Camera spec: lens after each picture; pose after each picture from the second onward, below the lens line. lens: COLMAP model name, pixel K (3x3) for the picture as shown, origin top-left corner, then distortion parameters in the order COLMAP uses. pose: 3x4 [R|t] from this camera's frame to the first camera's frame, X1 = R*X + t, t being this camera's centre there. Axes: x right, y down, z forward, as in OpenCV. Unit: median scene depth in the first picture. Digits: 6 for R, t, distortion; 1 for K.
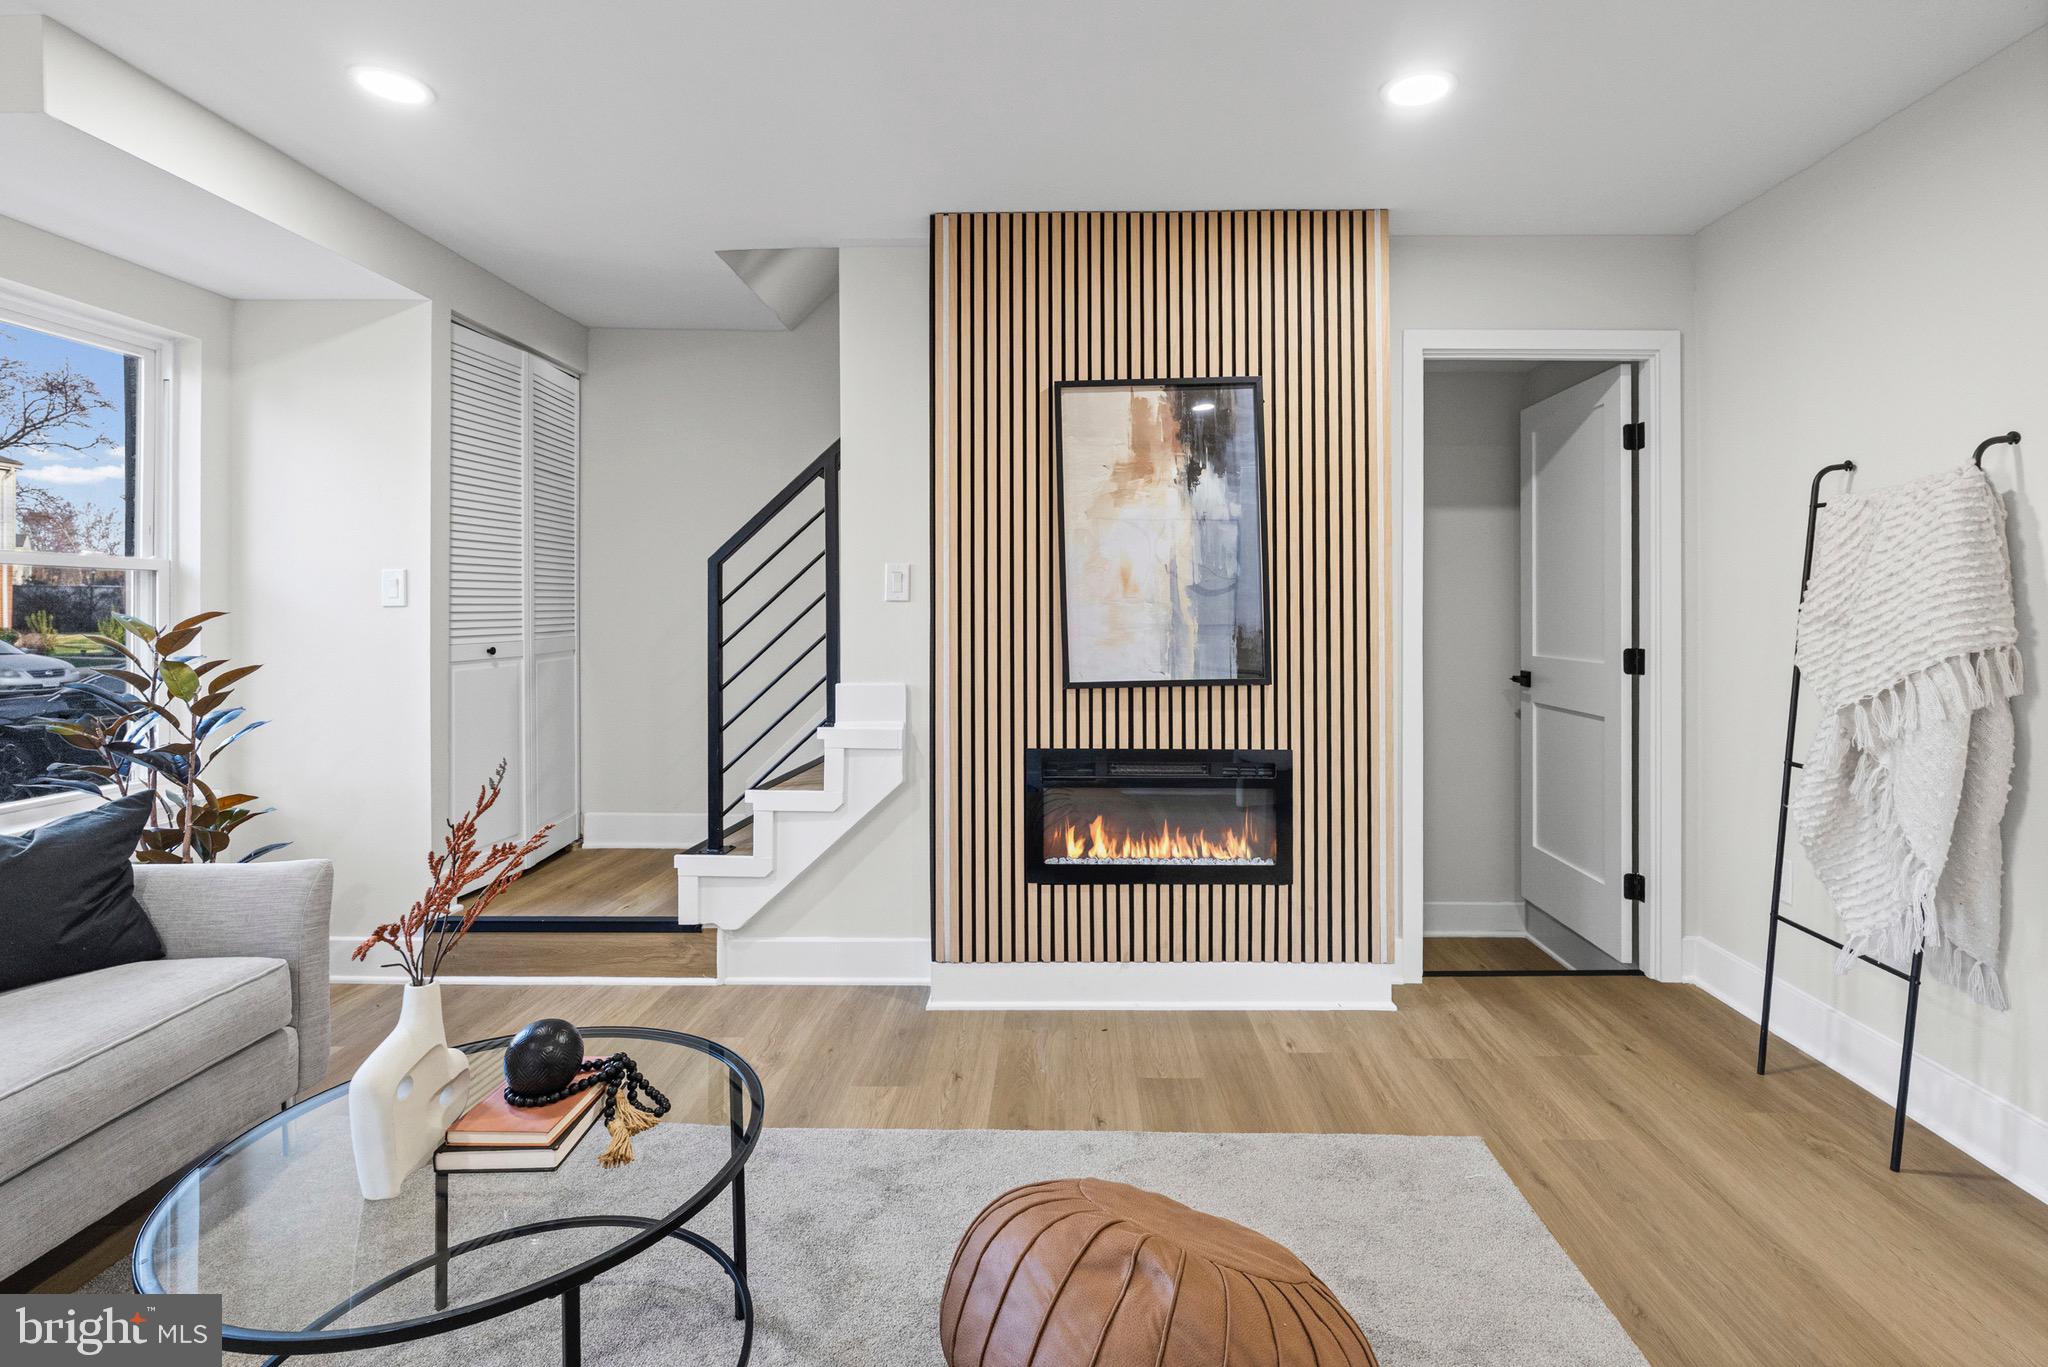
lens RADIAL K [[933.0, 0, 1025.8], [0, 933.0, 620.3], [0, 0, 1]] dist [-0.001645, -0.000052]
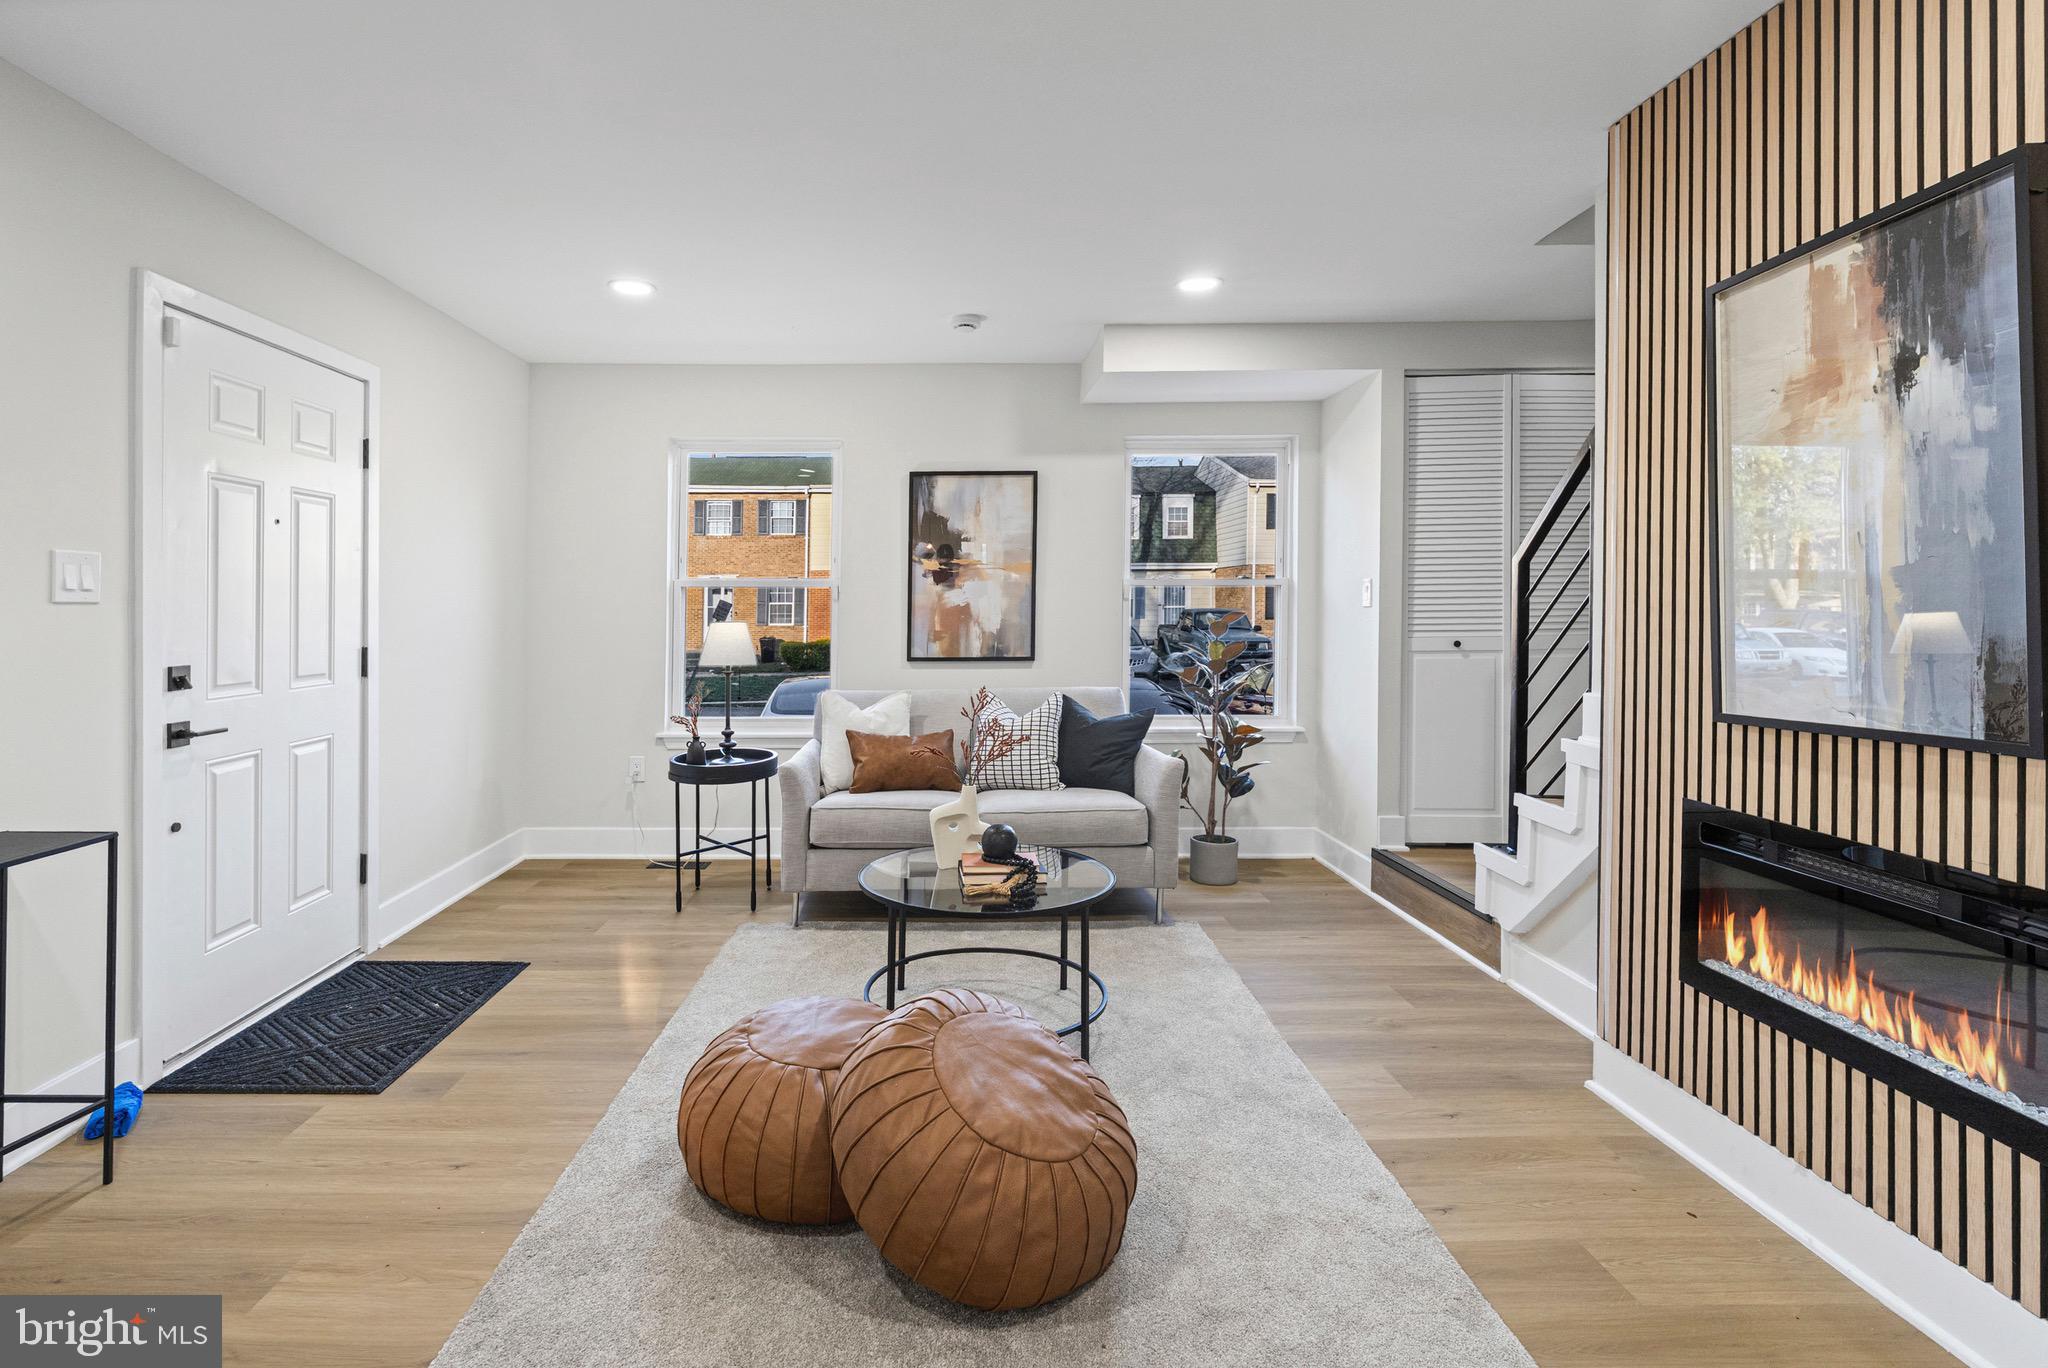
lens RADIAL K [[982.0, 0, 947.0], [0, 982.0, 622.5], [0, 0, 1]] dist [-0.002320, -0.000159]
pose [[0.016891, 0.011720, -0.999789, 0.764819], [-0.000463, 0.999931, 0.011714, -0.009640], [0.999857, 0.000265, 0.016895, 0.406051]]
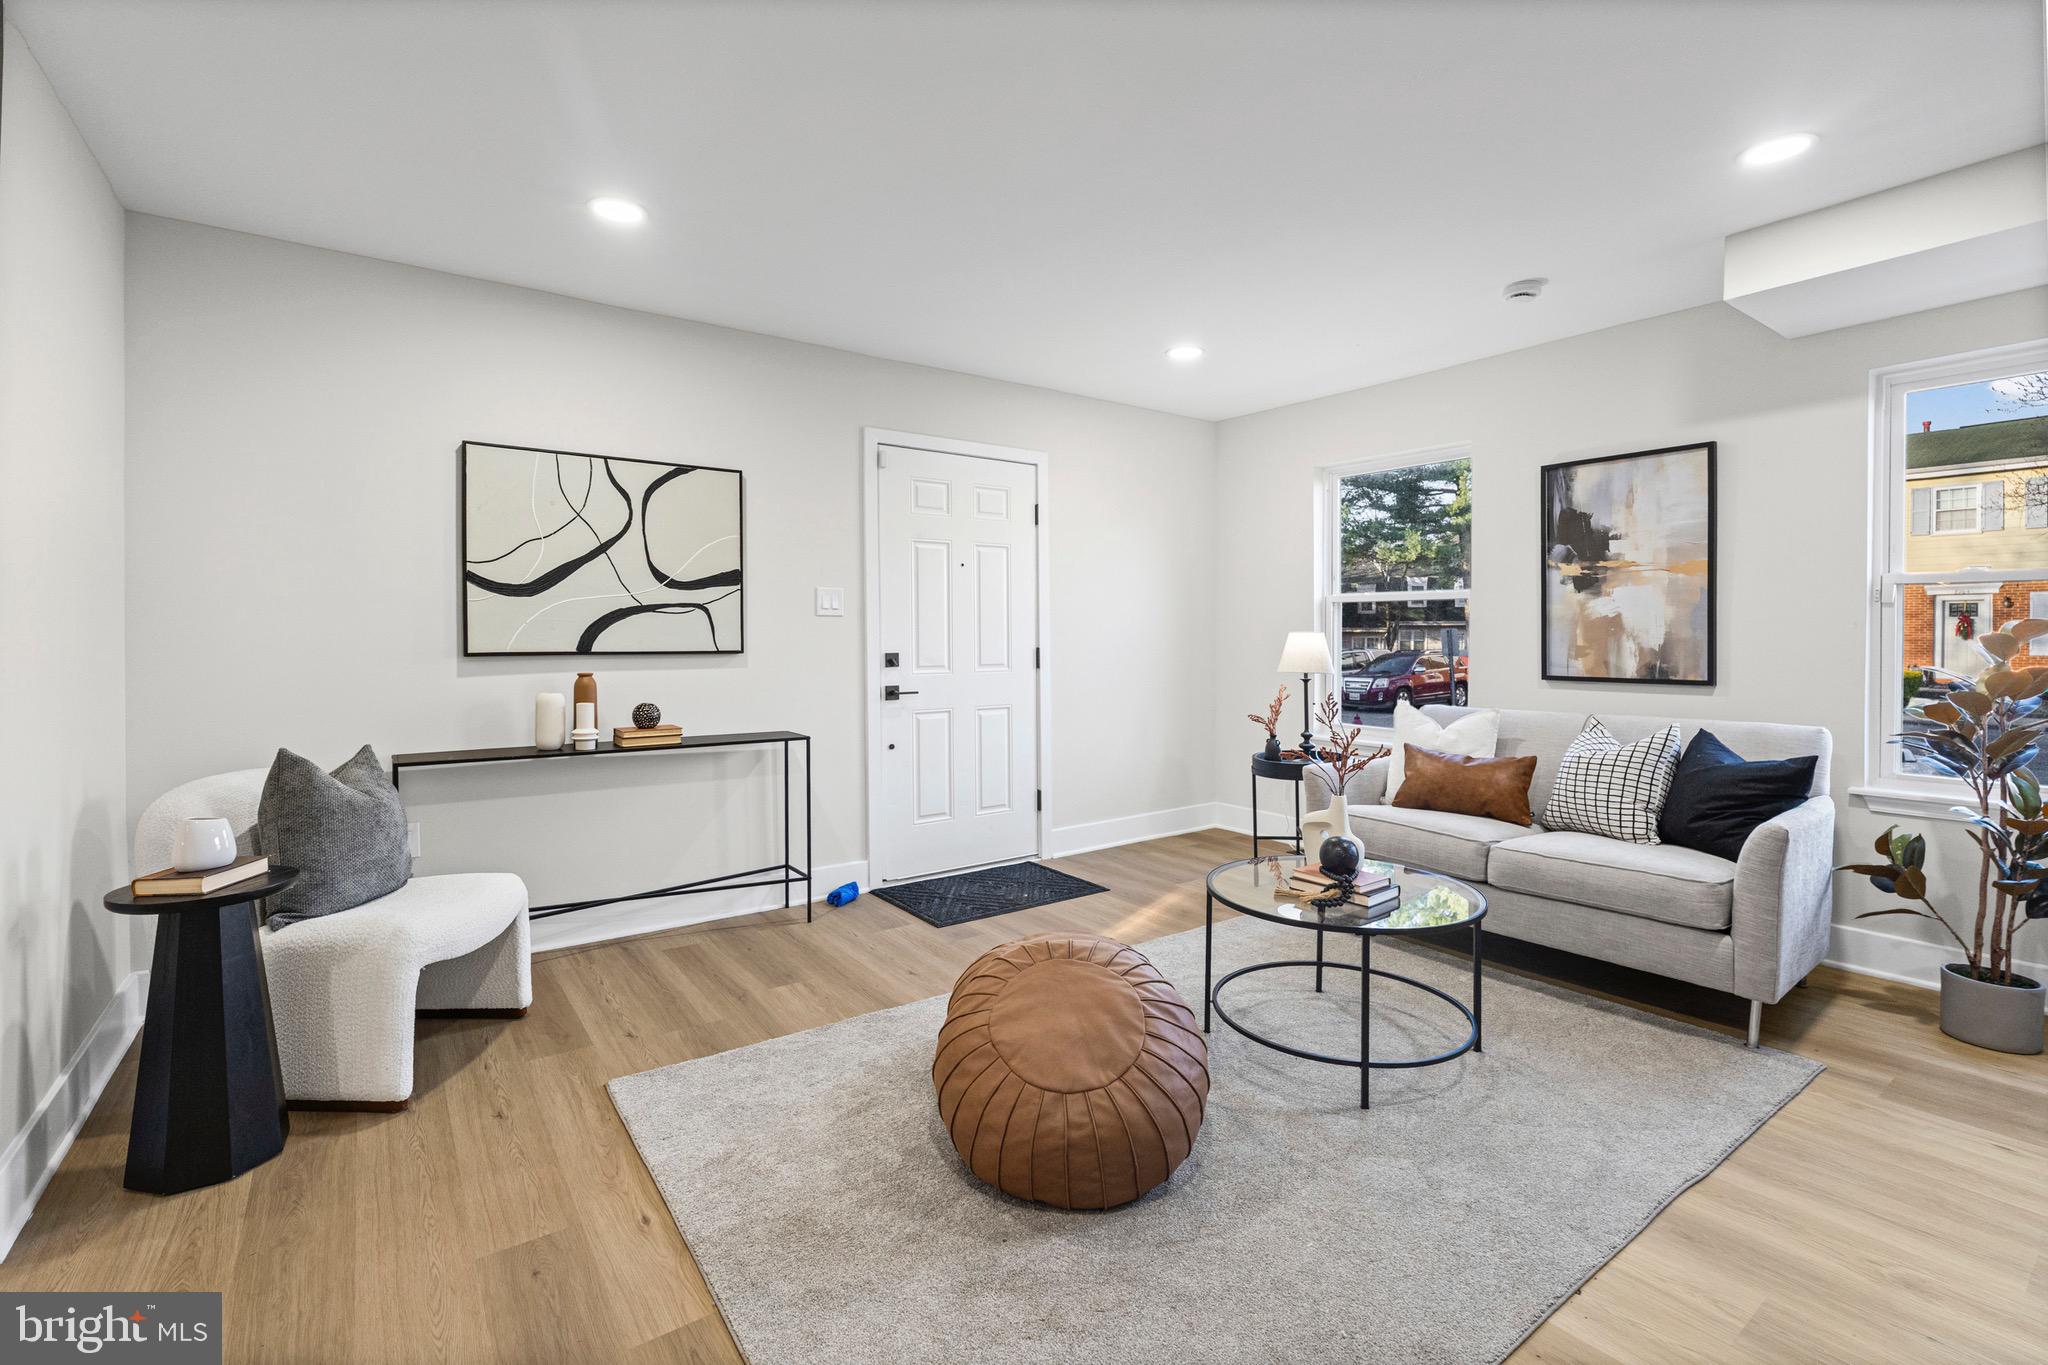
lens RADIAL K [[929.7, 0, 1027.5], [0, 929.7, 647.4], [0, 0, 1]] dist [-0.001189, 0.000062]
pose [[-0.798741, 0.005651, -0.601648, 0.566432], [-0.004753, 0.999865, 0.015701, 0.008552], [0.601656, 0.015401, -0.798607, 1.008217]]
